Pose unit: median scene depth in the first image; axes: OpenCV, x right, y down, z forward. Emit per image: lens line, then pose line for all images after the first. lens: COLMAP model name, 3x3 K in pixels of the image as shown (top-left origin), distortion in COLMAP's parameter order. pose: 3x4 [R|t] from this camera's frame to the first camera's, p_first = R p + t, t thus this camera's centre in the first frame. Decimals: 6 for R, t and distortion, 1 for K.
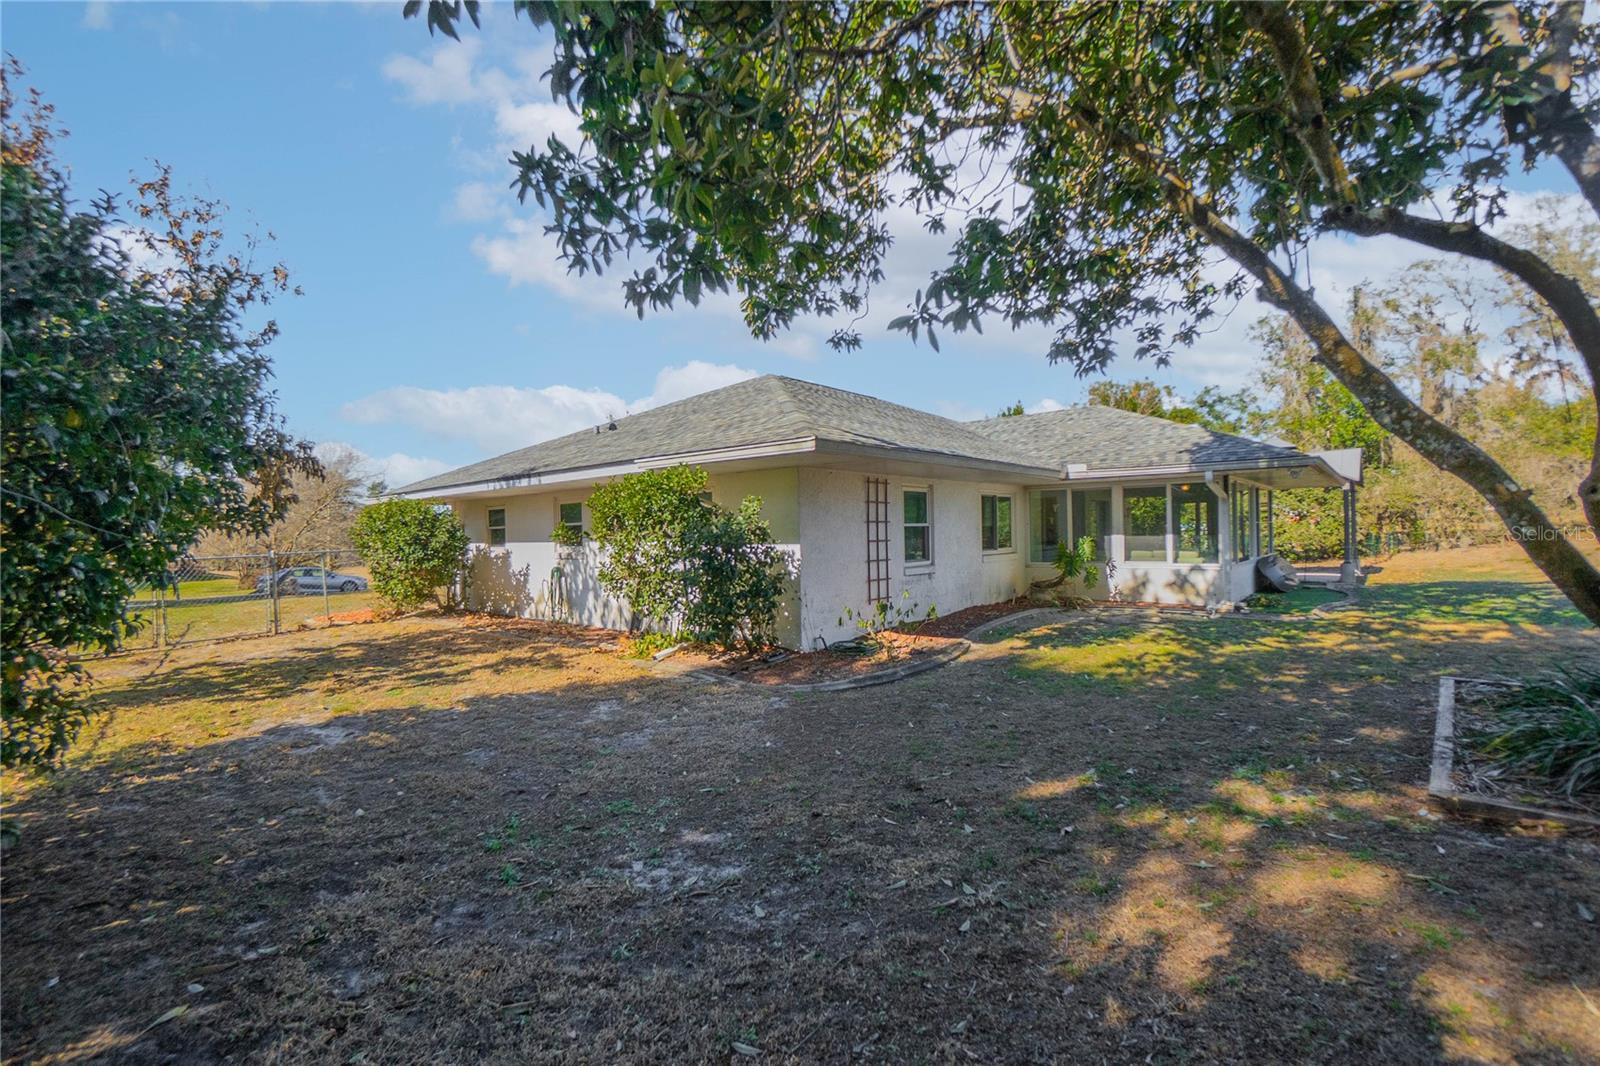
lens RADIAL K [[711.9, 0, 801.7], [0, 711.9, 539.2], [0, 0, 1]] dist [-0.058773, 0.024114]
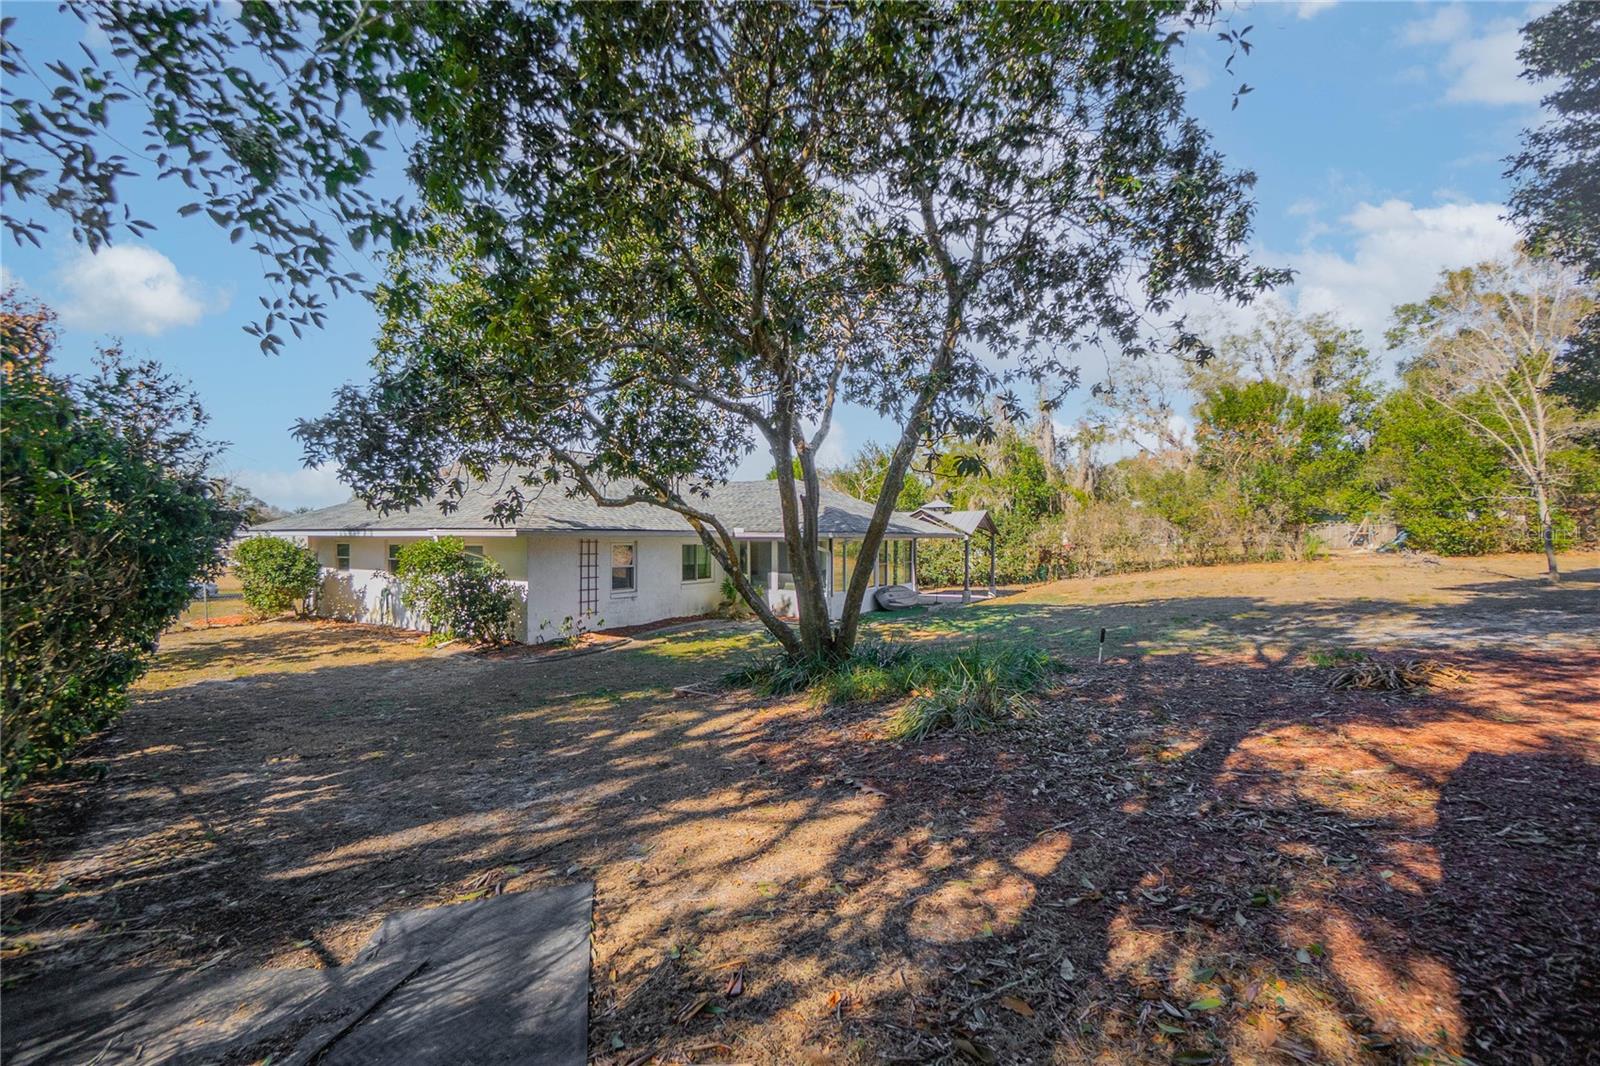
lens RADIAL K [[711.9, 0, 801.7], [0, 711.9, 539.2], [0, 0, 1]] dist [-0.058773, 0.024114]
pose [[0.986927, 0.024039, 0.159363, 0.341329], [-0.022505, 0.999681, -0.011426, -0.081553], [-0.159586, 0.007690, 0.987154, -0.713143]]
